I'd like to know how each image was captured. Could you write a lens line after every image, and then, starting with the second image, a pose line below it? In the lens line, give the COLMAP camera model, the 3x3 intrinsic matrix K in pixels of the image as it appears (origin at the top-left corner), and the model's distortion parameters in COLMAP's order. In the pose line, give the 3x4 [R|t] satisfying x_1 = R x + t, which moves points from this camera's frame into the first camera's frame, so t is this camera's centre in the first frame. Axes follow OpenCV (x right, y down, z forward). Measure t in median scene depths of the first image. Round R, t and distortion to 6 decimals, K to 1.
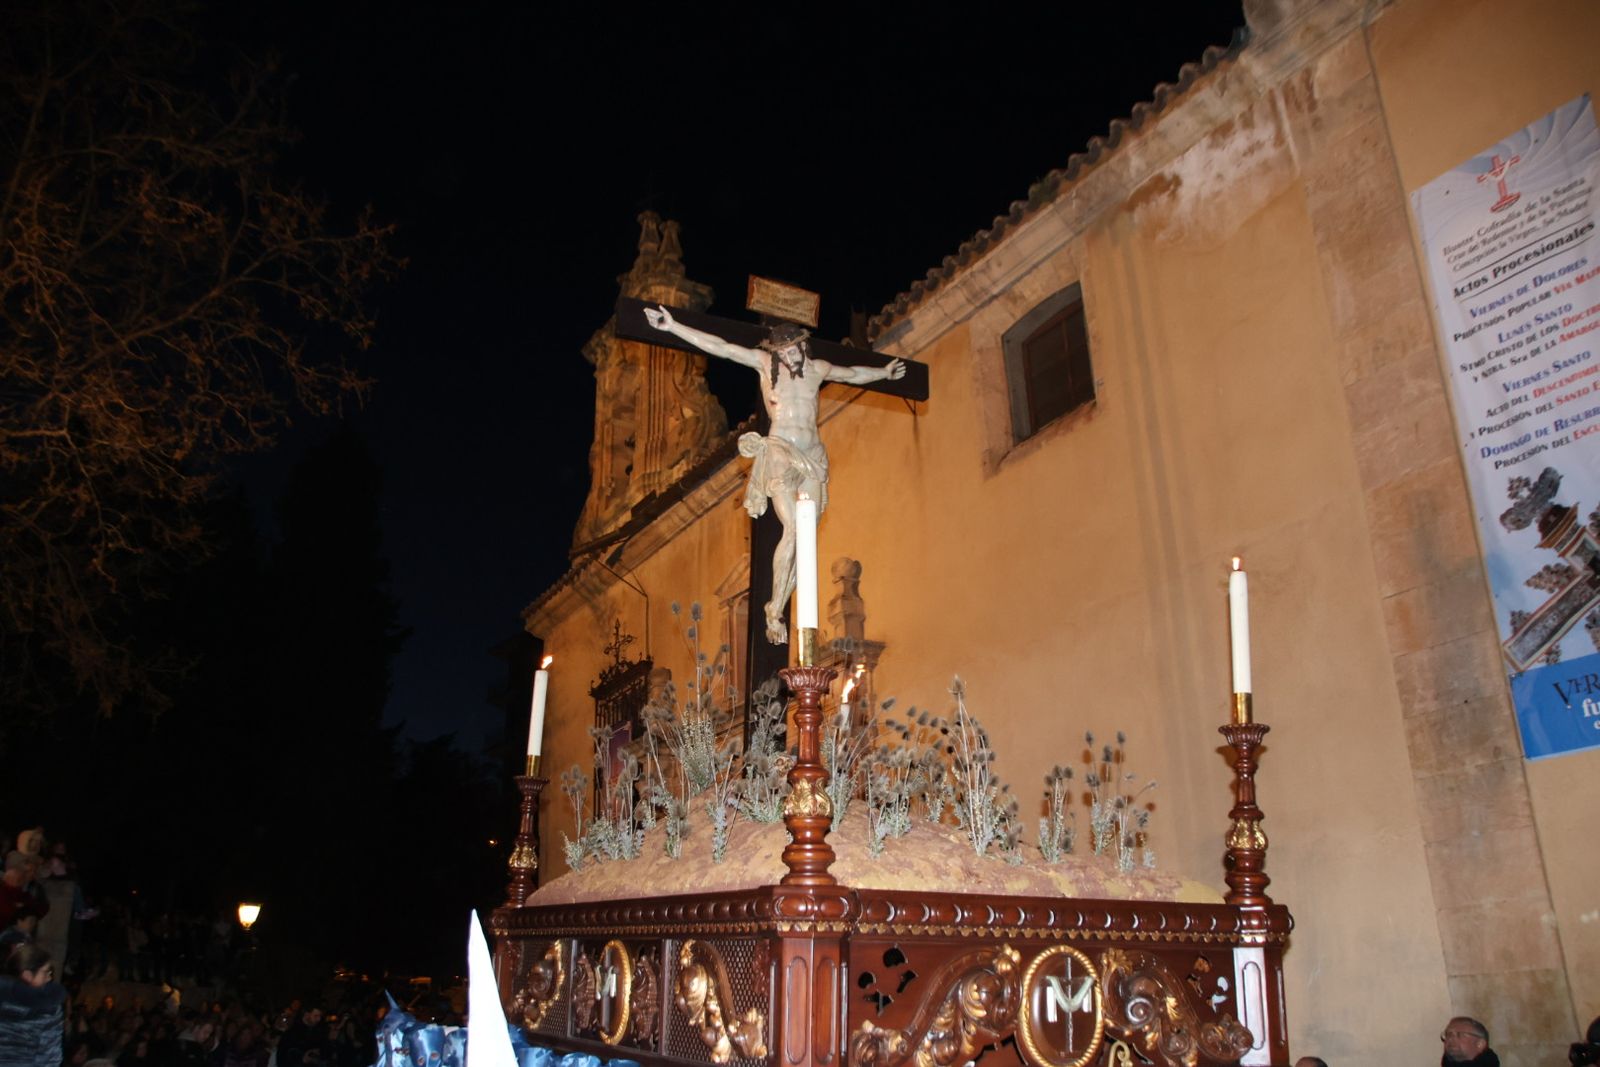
lens RADIAL K [[1313.1, 0, 786.5], [0, 1313.1, 562.1], [0, 0, 1]] dist [-0.145671, 0.134711]
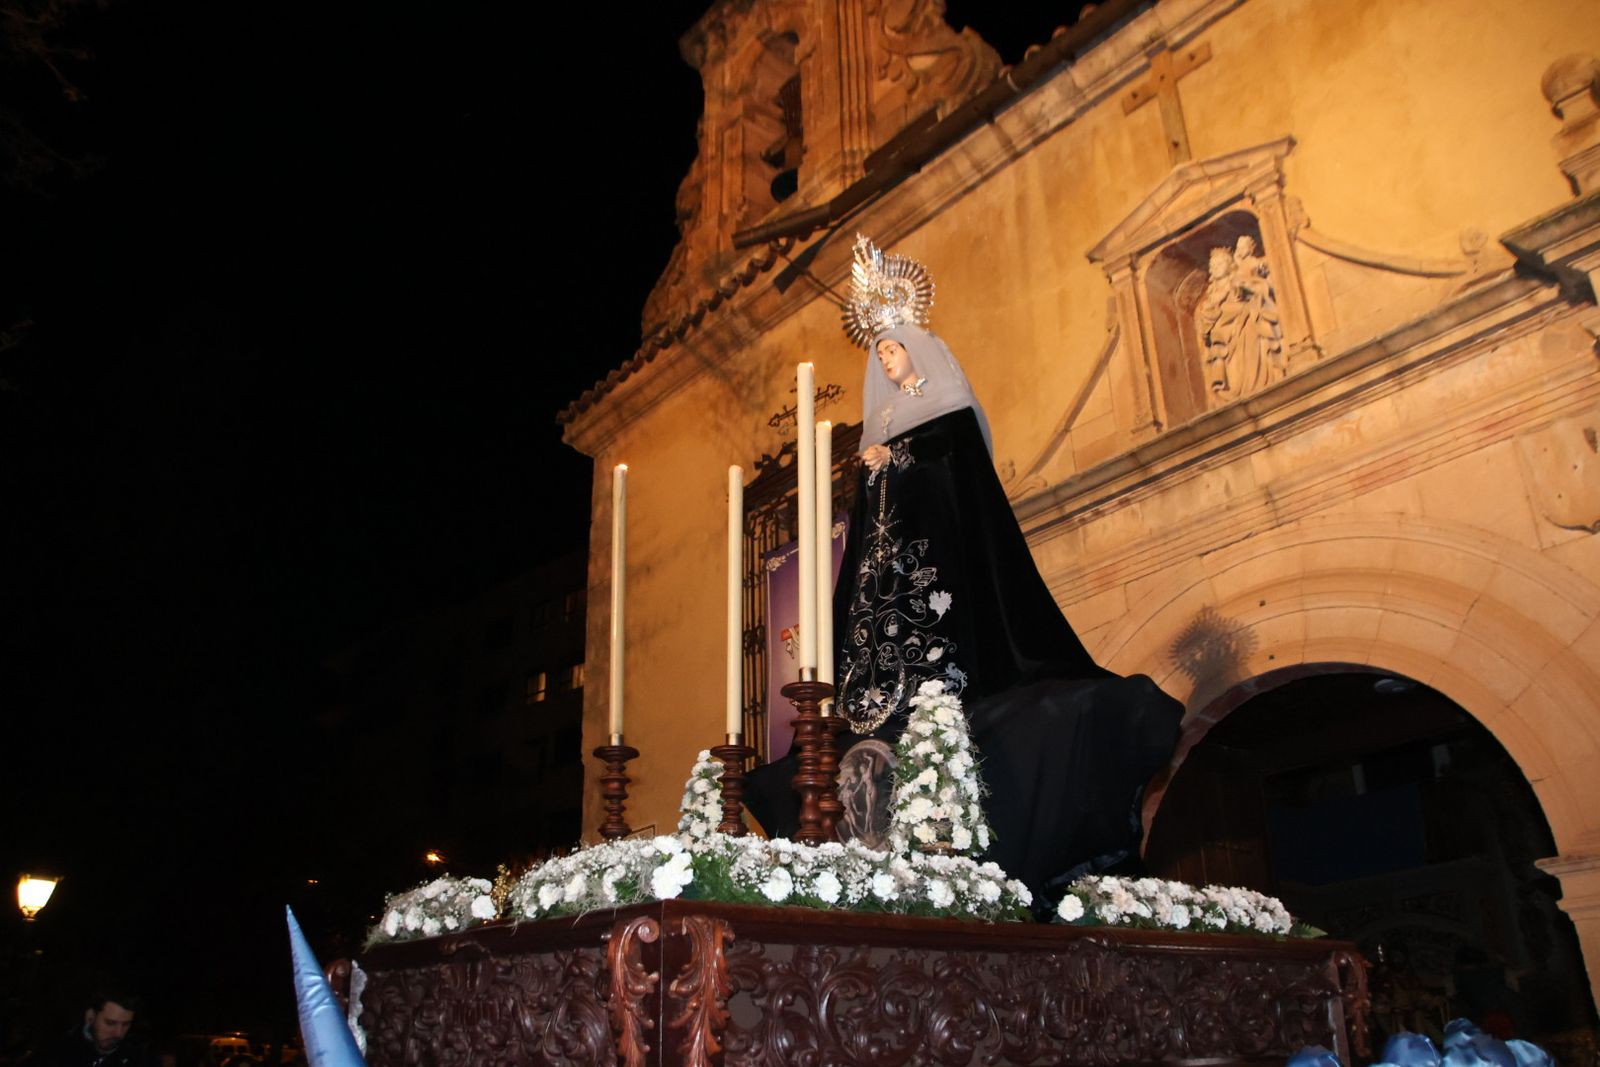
lens RADIAL K [[1313.1, 0, 786.5], [0, 1313.1, 562.1], [0, 0, 1]] dist [-0.145671, 0.134711]
pose [[0.985491, 0.082139, 0.148526, -1.312171], [-0.071871, 0.994722, -0.073232, 1.056705], [-0.153757, 0.061495, 0.986193, 2.688143]]
